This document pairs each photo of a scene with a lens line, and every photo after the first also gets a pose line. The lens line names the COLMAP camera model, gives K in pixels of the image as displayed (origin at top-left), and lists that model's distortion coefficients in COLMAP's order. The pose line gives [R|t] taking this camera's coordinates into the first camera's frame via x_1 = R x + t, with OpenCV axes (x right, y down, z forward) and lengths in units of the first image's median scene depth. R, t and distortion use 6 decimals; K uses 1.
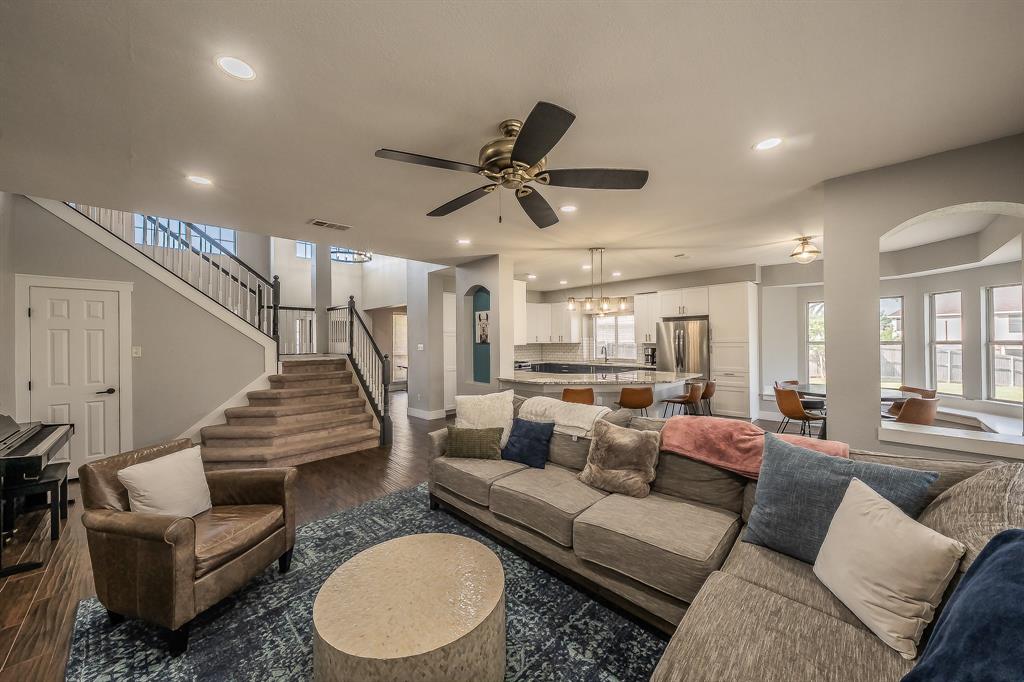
lens RADIAL K [[357.9, 0, 513.4], [0, 357.9, 340.2], [0, 0, 1]] dist [-0.001509, -0.000088]
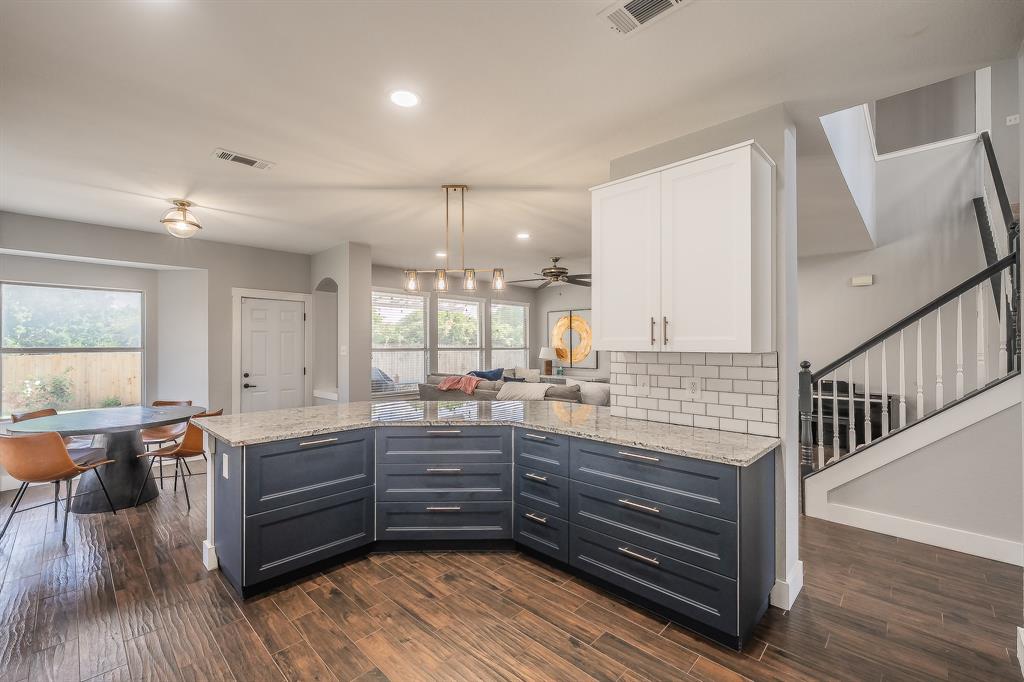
lens RADIAL K [[431.7, 0, 510.7], [0, 431.7, 342.2], [0, 0, 1]] dist [0.012505, 0.000251]
pose [[-0.999965, 0.008008, -0.002461, 0.128255], [0.008024, 0.999947, -0.006478, 0.005943], [0.002409, -0.006498, -0.999976, 1.508011]]
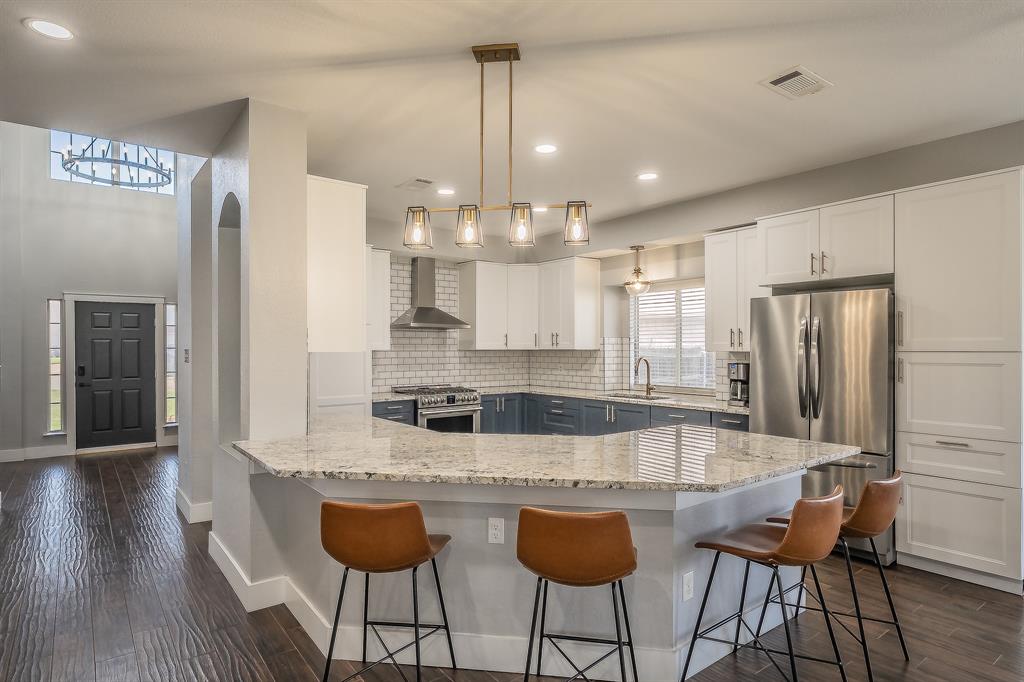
lens RADIAL K [[565.5, 0, 504.0], [0, 565.5, 349.3], [0, 0, 1]] dist [-0.009954, 0.000076]
pose [[0.988748, 0.008018, -0.149378, 0.279312], [-0.007110, 0.999953, 0.006615, 0.005555], [0.149424, -0.005478, 0.988758, 0.441590]]
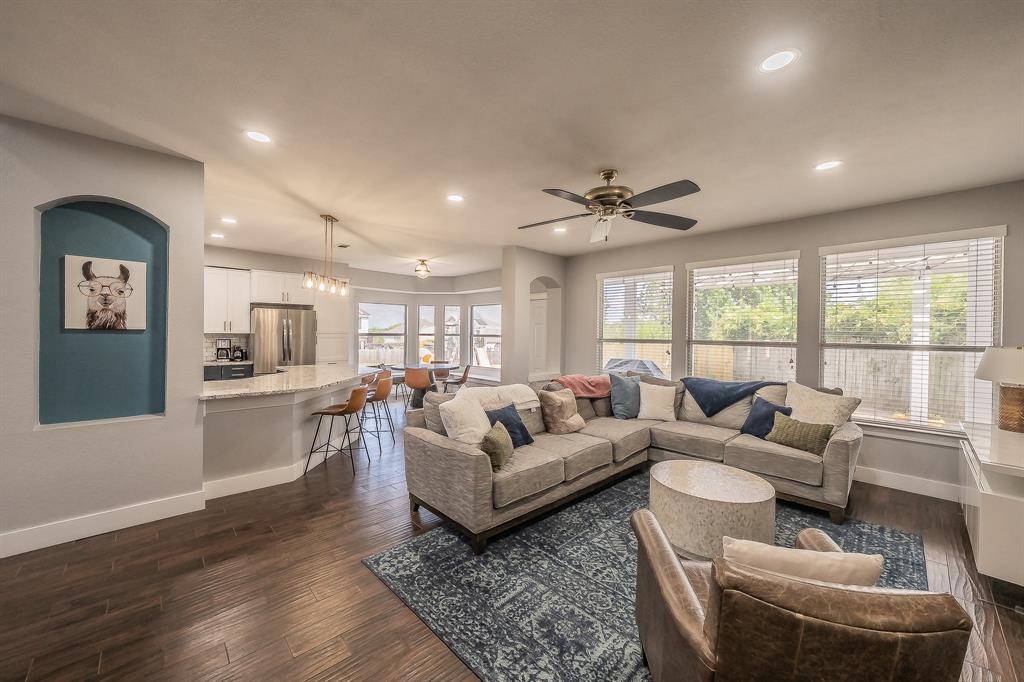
lens RADIAL K [[378.2, 0, 506.7], [0, 378.2, 332.9], [0, 0, 1]] dist [0.013985, 0.000000]
pose [[0.047921, 0.009343, 0.998807, -0.533620], [-0.014356, 0.999859, -0.008664, 0.008607], [-0.998748, -0.013924, 0.048049, 0.476336]]
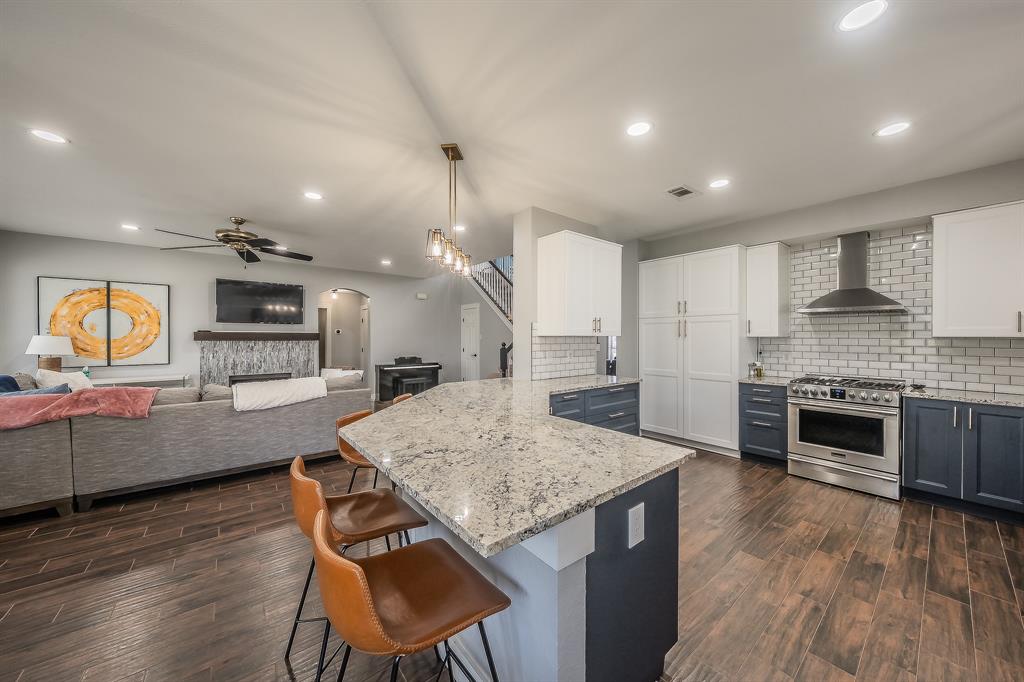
lens RADIAL K [[357.9, 0, 507.6], [0, 357.9, 336.7], [0, 0, 1]] dist [-0.001509, -0.000088]
pose [[-0.126102, 0.007493, -0.991989, 0.661545], [-0.001196, 0.999970, 0.007706, 0.010226], [0.992017, 0.002158, -0.126089, 0.997982]]
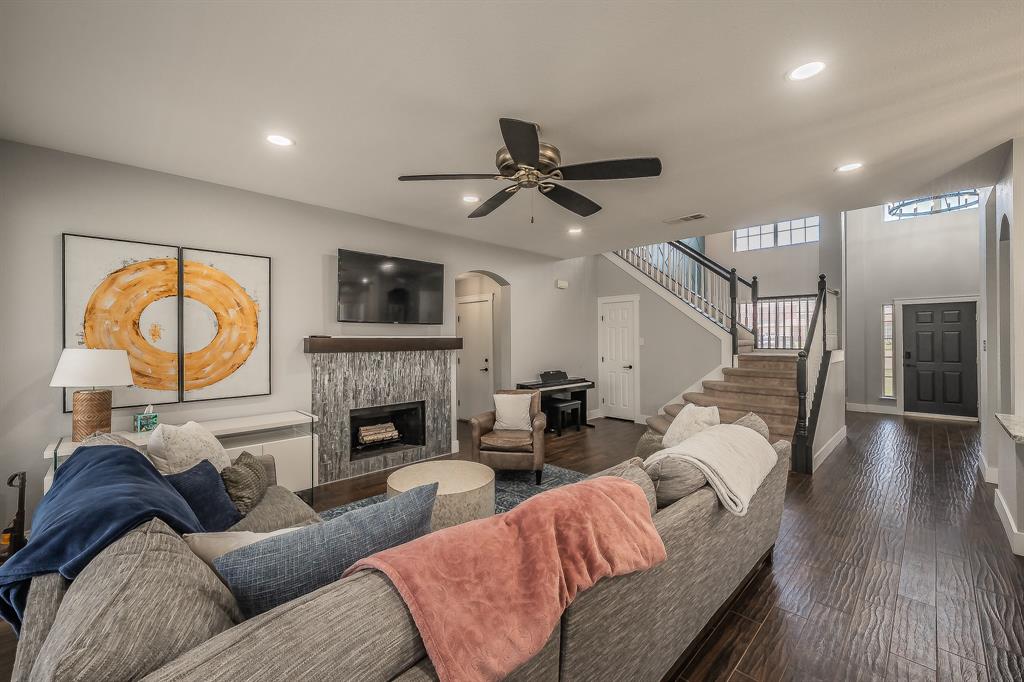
lens RADIAL K [[417.2, 0, 504.3], [0, 417.2, 341.2], [0, 0, 1]] dist [0.002066, -0.000760]
pose [[-0.033011, 0.014976, -0.999343, 0.459331], [0.004568, 0.999880, 0.014833, 0.001789], [0.999445, -0.004075, -0.033075, 0.355862]]
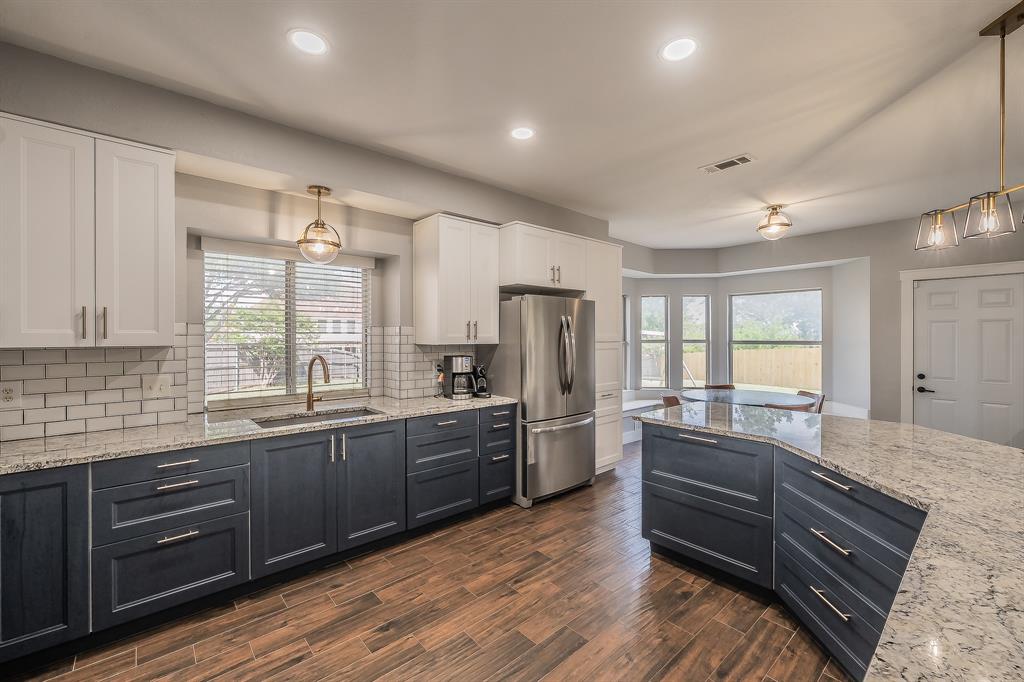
lens RADIAL K [[431.7, 0, 515.1], [0, 431.7, 339.4], [0, 0, 1]] dist [0.012505, 0.000251]
pose [[0.071138, 0.002795, 0.997463, -0.131868], [-0.003309, 0.999991, -0.002566, 0.006150], [-0.997461, -0.003118, 0.071146, 1.202075]]
